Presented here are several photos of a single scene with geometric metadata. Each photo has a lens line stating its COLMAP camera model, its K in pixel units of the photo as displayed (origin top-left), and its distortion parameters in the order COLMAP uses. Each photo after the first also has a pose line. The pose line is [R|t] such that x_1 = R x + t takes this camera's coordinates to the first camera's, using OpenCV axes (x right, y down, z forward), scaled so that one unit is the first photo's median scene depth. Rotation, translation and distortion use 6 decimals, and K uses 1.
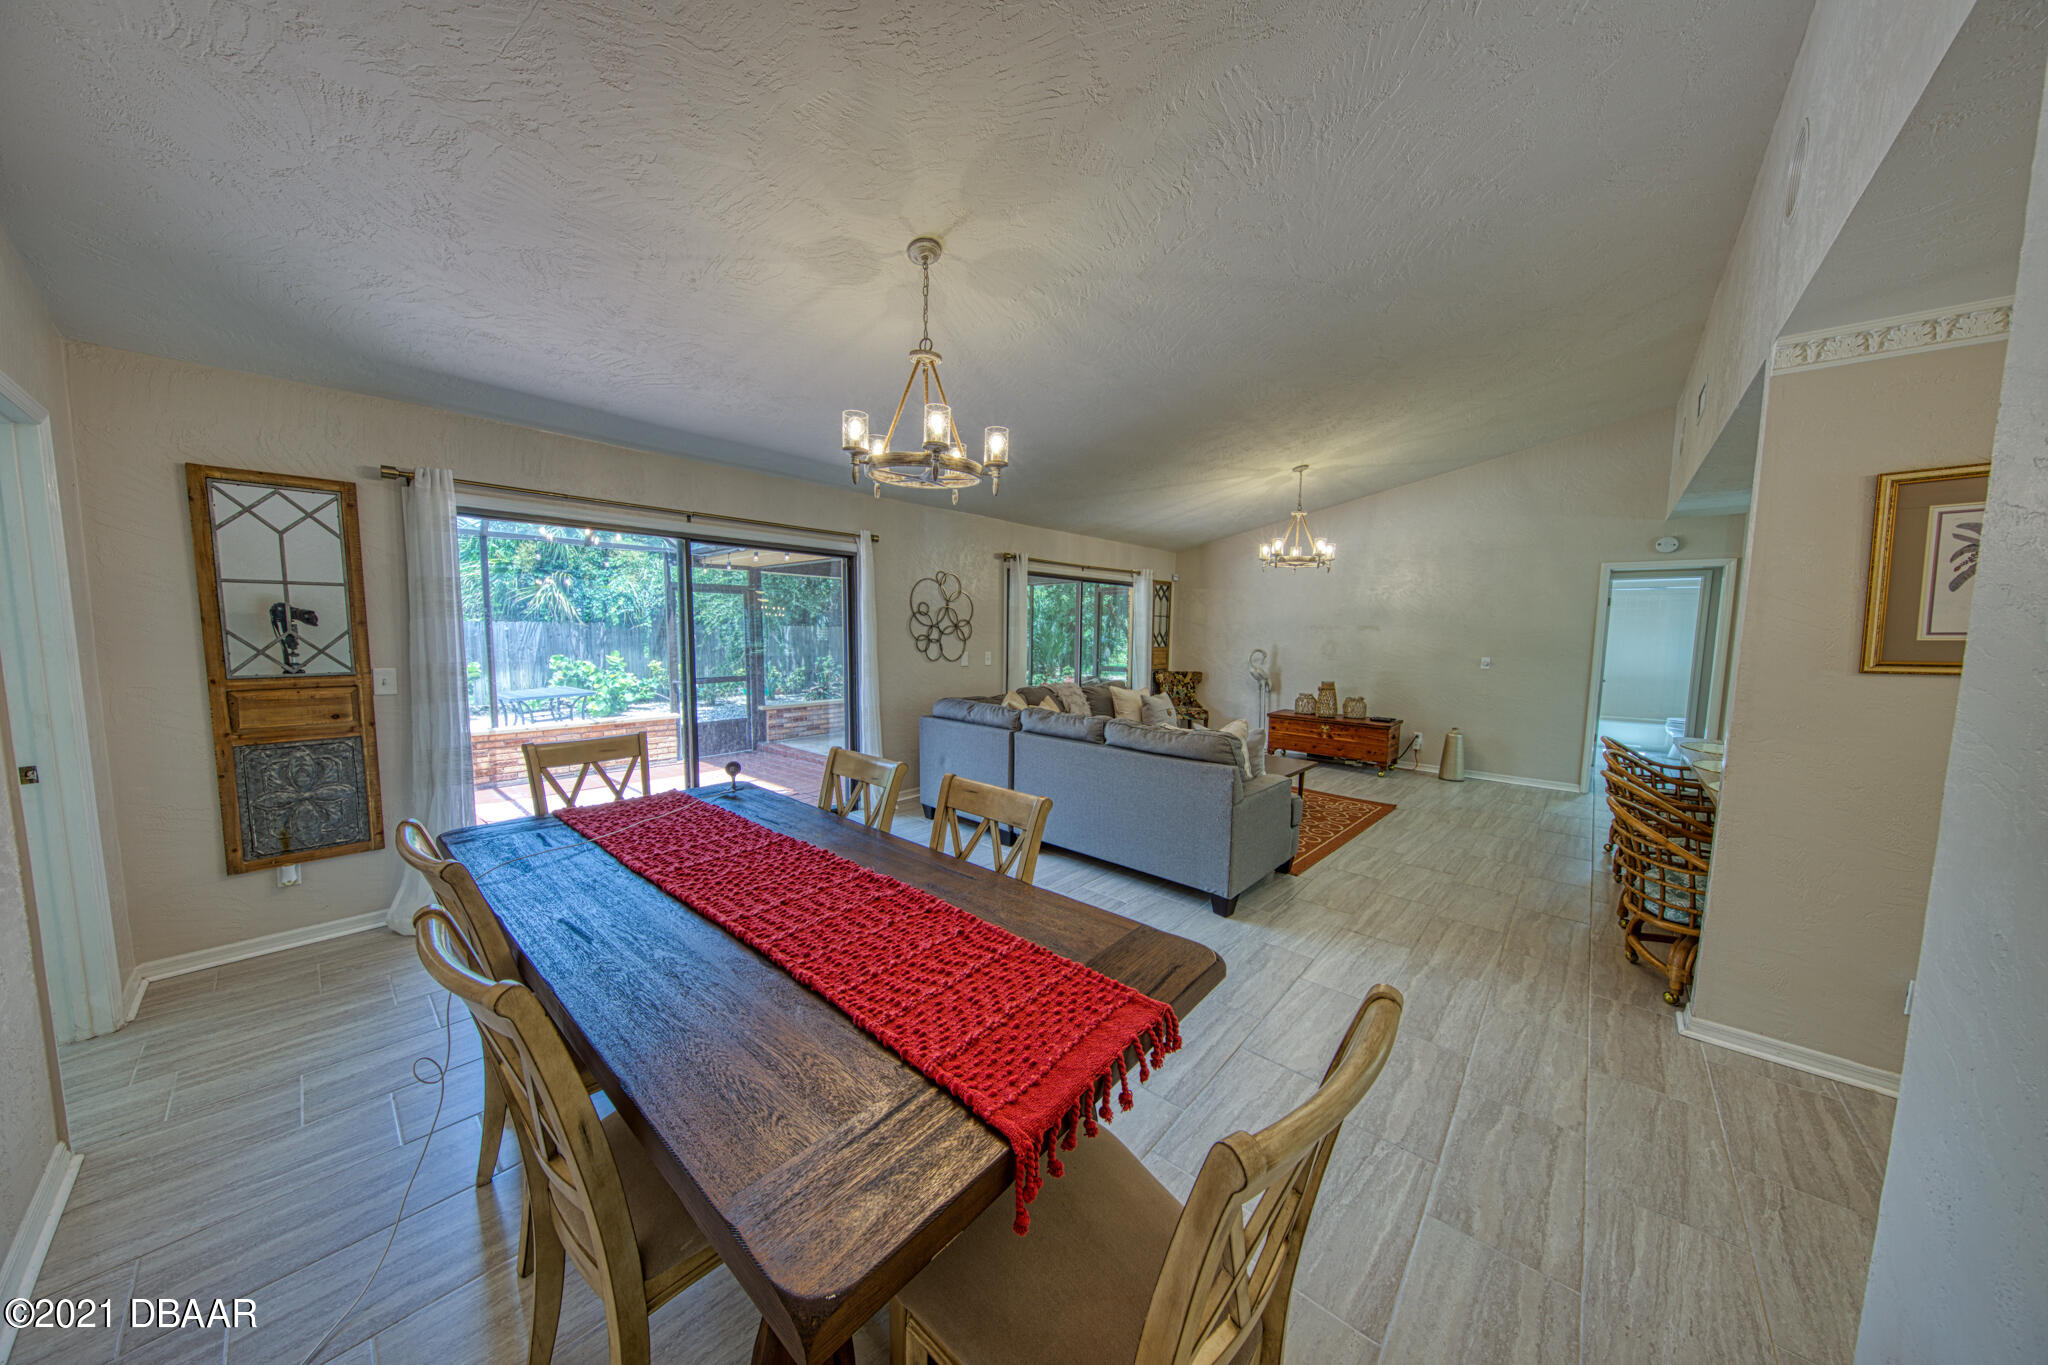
lens RADIAL K [[644.2, 0, 1017.9], [0, 644.2, 686.4], [0, 0, 1]] dist [0.007803, -0.005734]
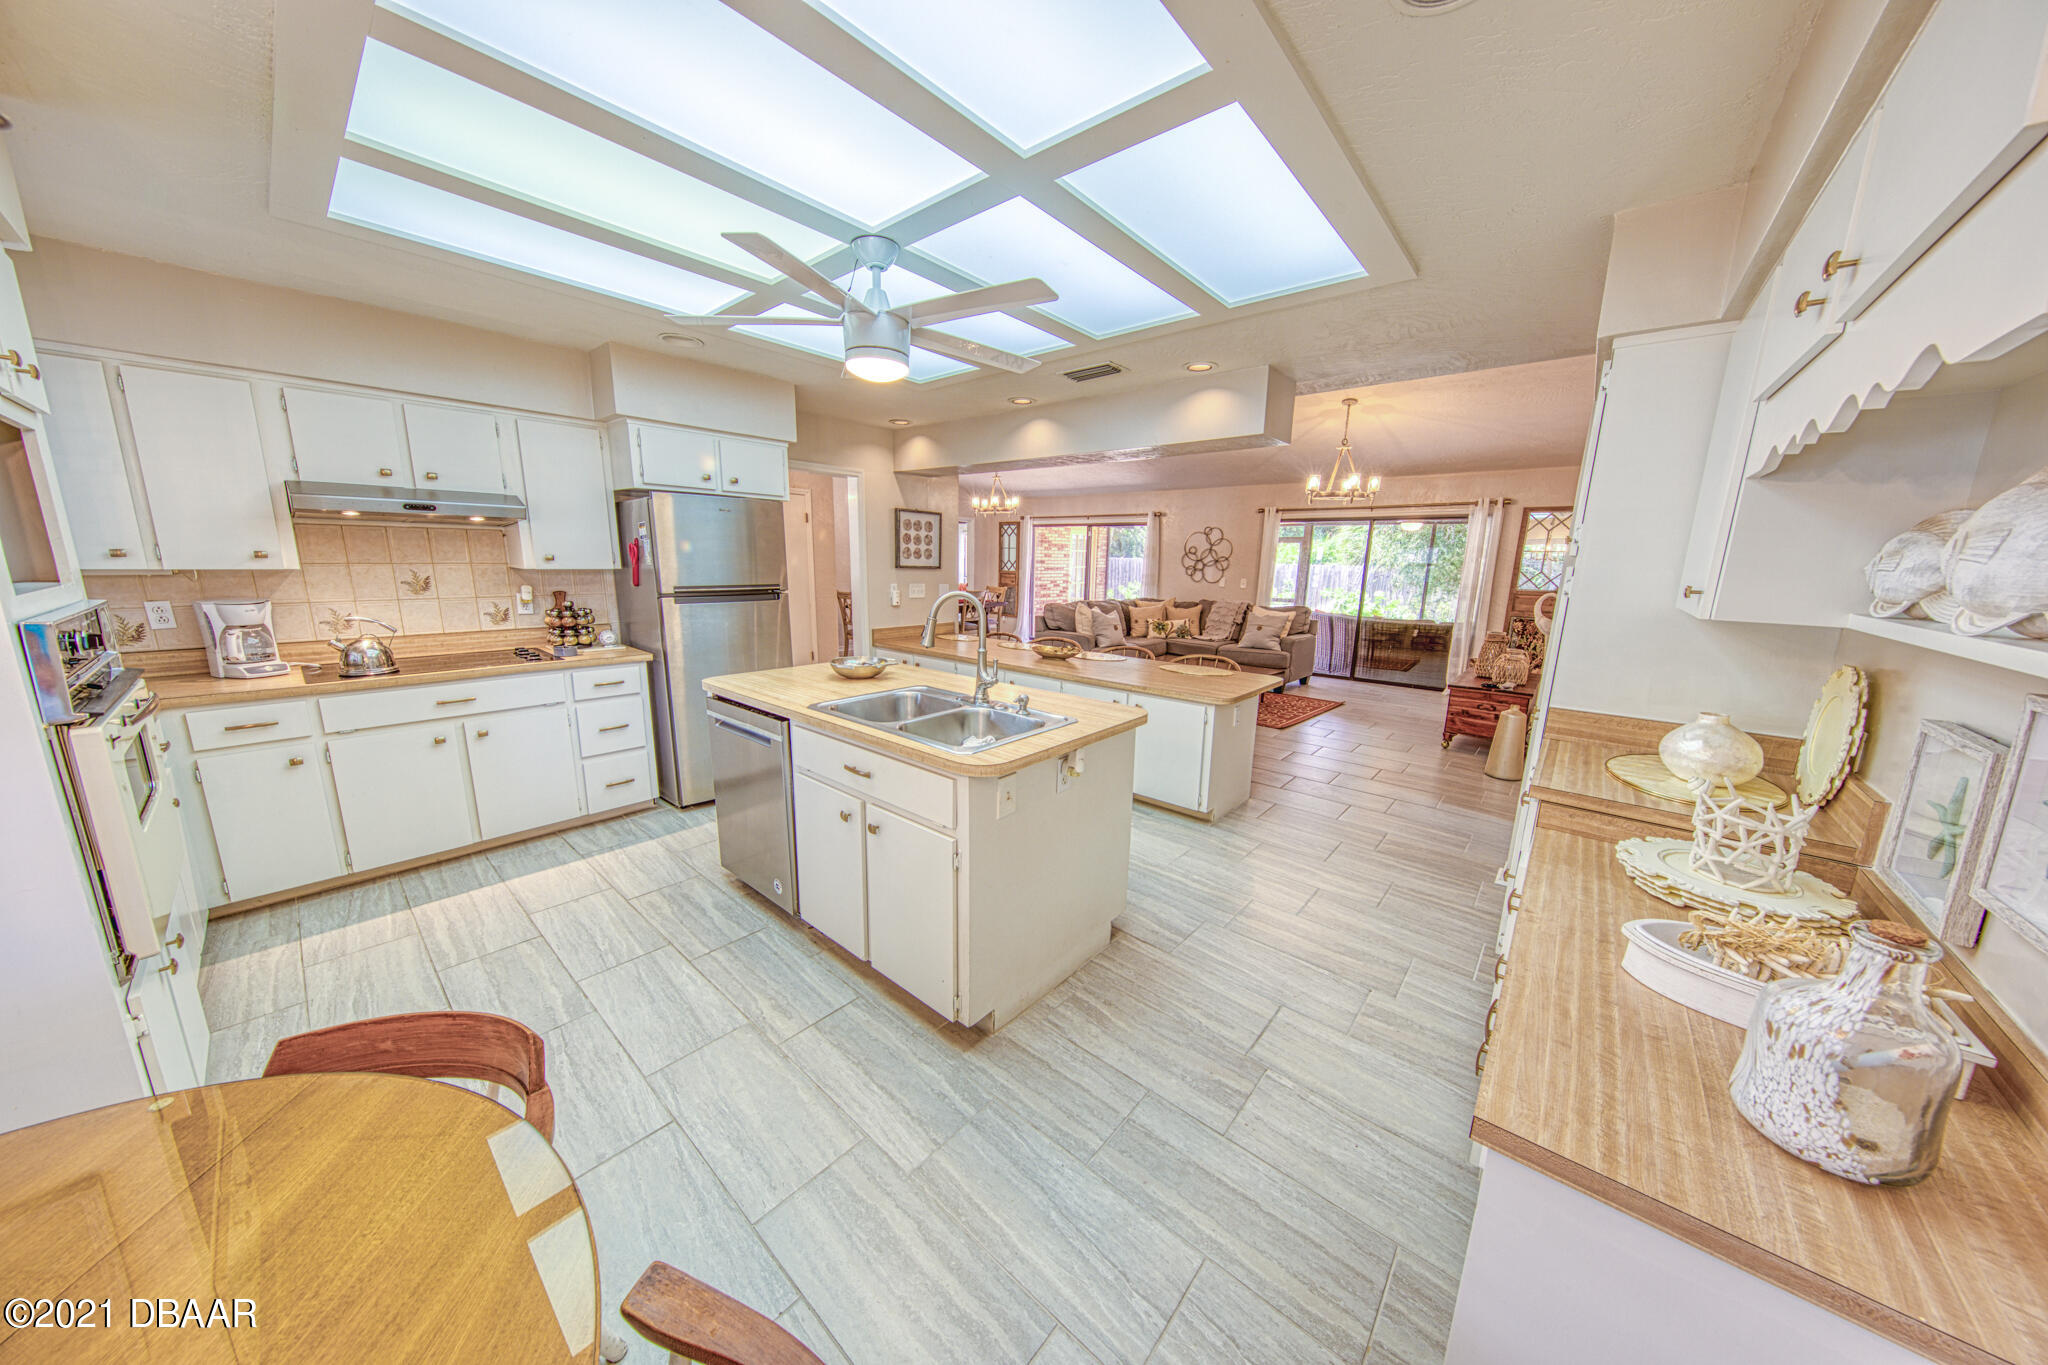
lens RADIAL K [[644.2, 0, 1017.9], [0, 644.2, 686.4], [0, 0, 1]] dist [0.007803, -0.005734]
pose [[0.015272, 0.184259, -0.982759, 1.543374], [-0.110702, 0.977143, 0.181486, -0.025680], [0.993736, 0.106022, 0.035321, 0.495887]]
